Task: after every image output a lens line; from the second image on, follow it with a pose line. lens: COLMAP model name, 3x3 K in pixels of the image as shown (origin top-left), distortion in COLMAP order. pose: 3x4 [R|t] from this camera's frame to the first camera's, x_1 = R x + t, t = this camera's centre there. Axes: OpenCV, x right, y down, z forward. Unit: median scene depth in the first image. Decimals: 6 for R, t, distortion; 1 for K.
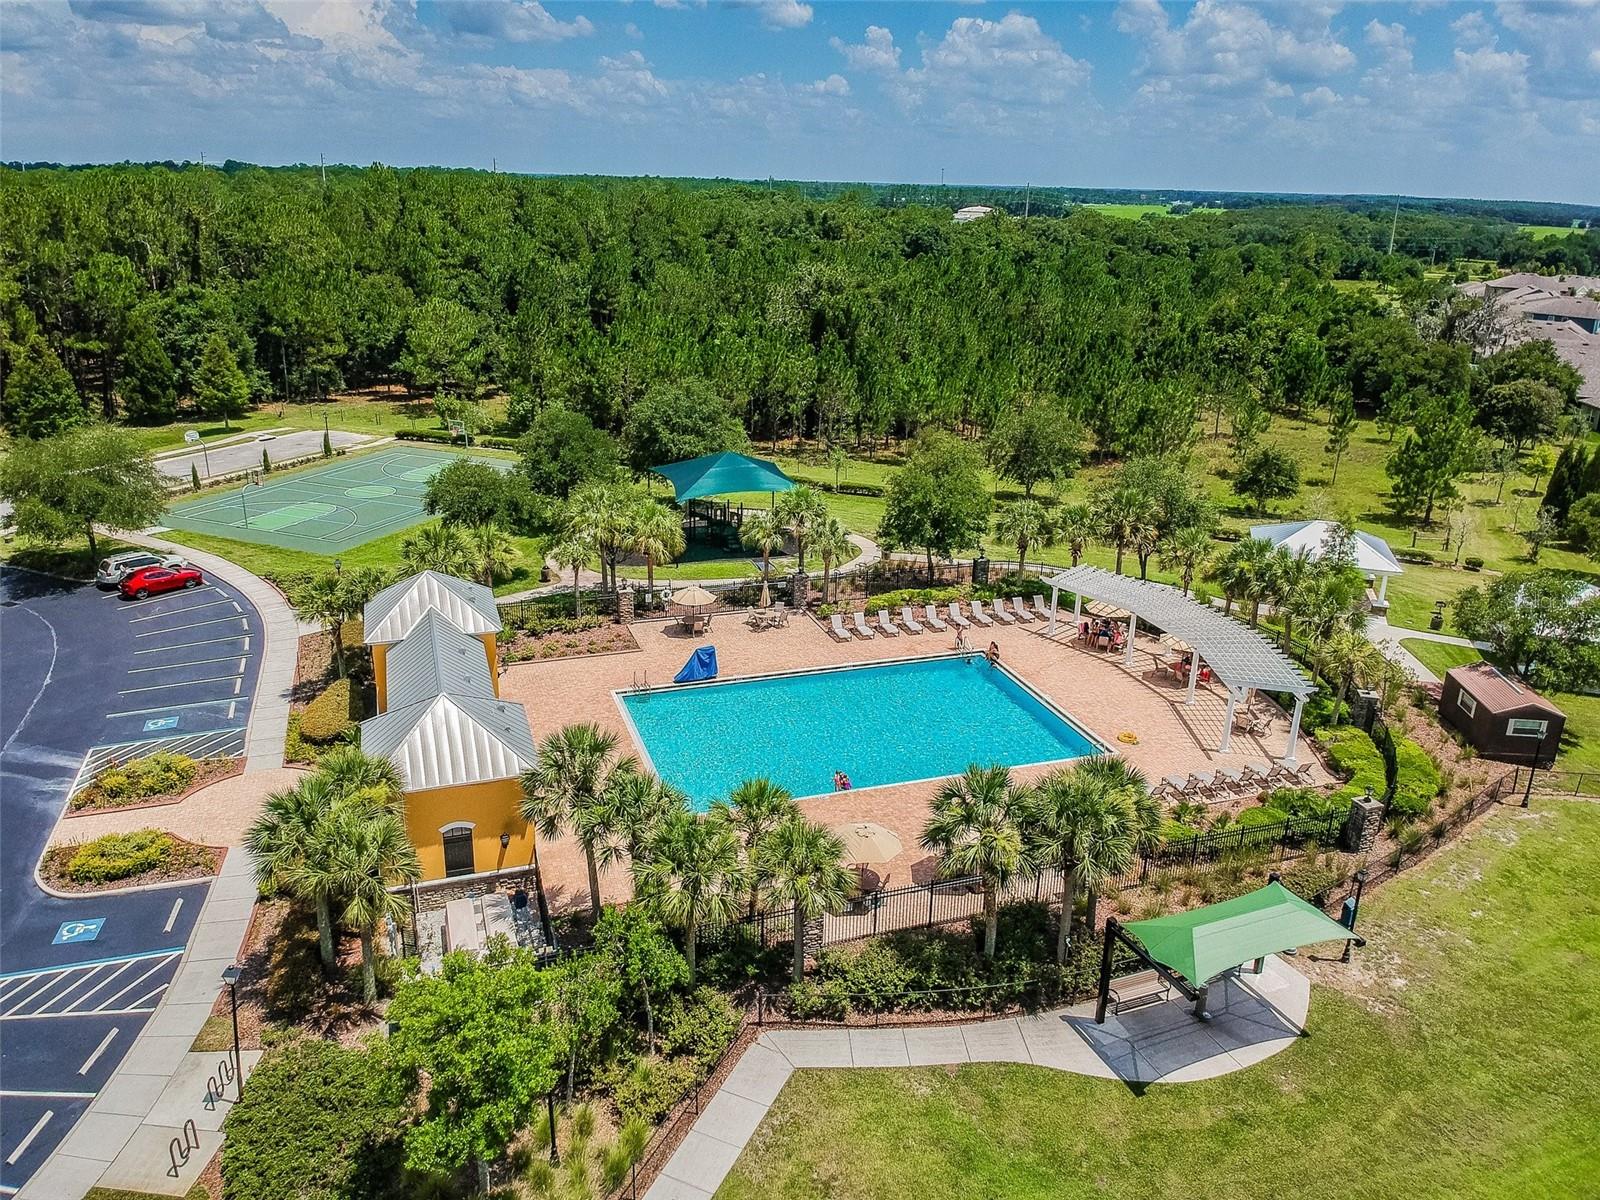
lens RADIAL K [[1178.2, 0, 800.0], [0, 1178.2, 600.0], [0, 0, 1]] dist [0.077755, -0.146868]
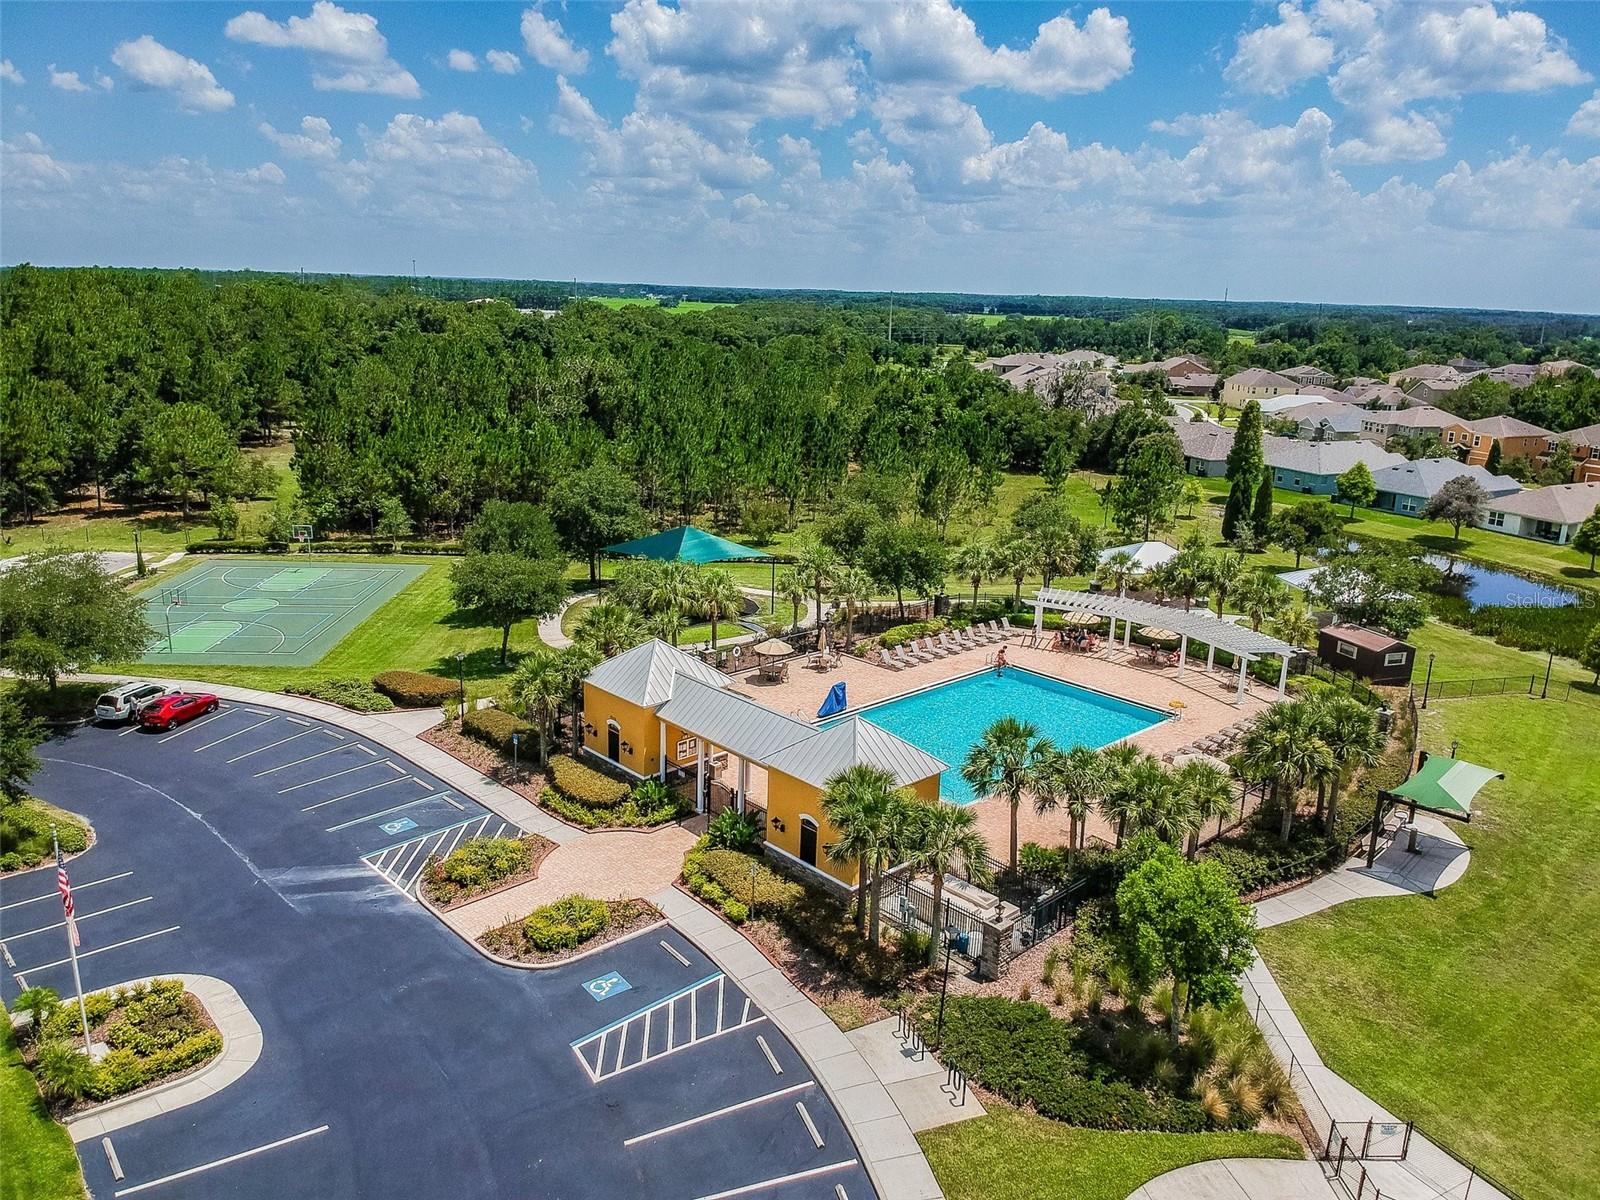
lens RADIAL K [[1178.2, 0, 800.0], [0, 1178.2, 600.0], [0, 0, 1]] dist [0.077755, -0.146868]
pose [[0.910995, -0.102557, 0.399462, -0.481358], [0.130682, 0.990459, -0.043739, 0.003700], [-0.391165, 0.092048, 0.915706, -0.041677]]
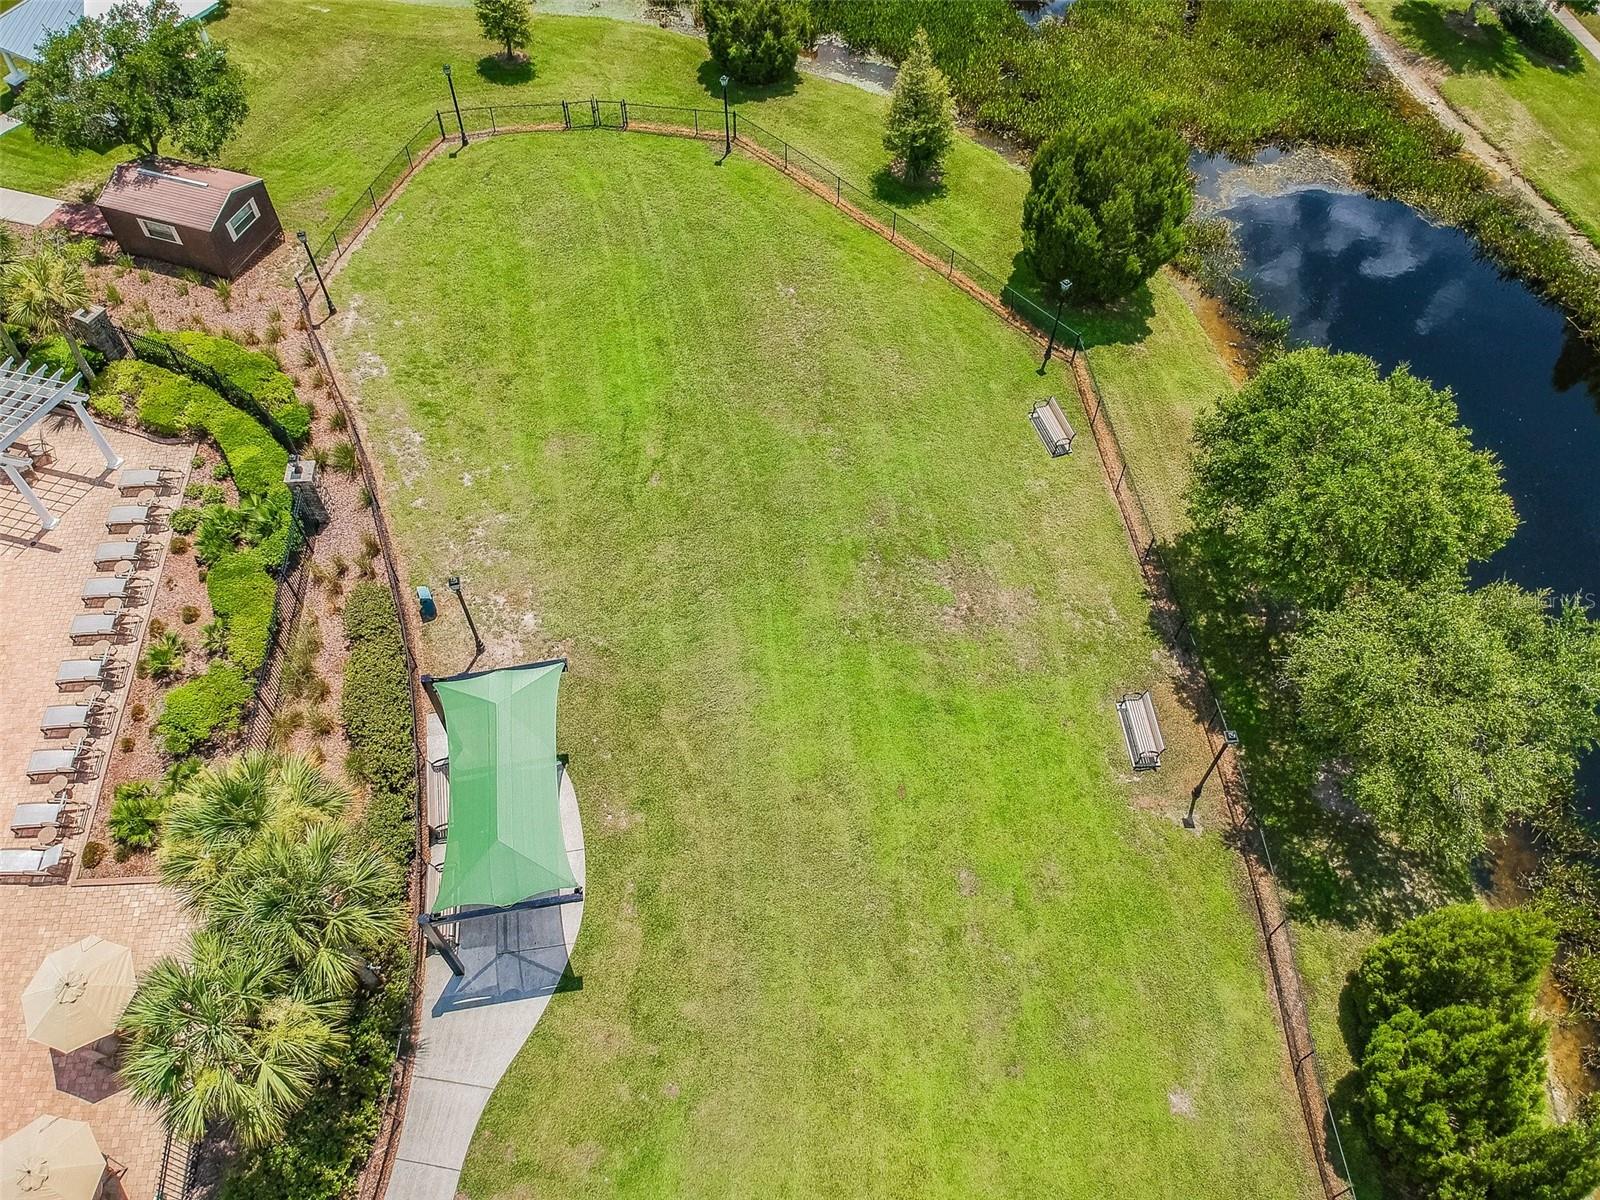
lens RADIAL K [[1178.2, 0, 800.0], [0, 1178.2, 600.0], [0, 0, 1]] dist [0.077755, -0.146868]
pose [[0.246102, -0.809330, 0.533309, 0.043201], [0.341260, 0.587352, 0.733866, -0.161096], [-0.907180, 0.001391, 0.420740, 0.235806]]
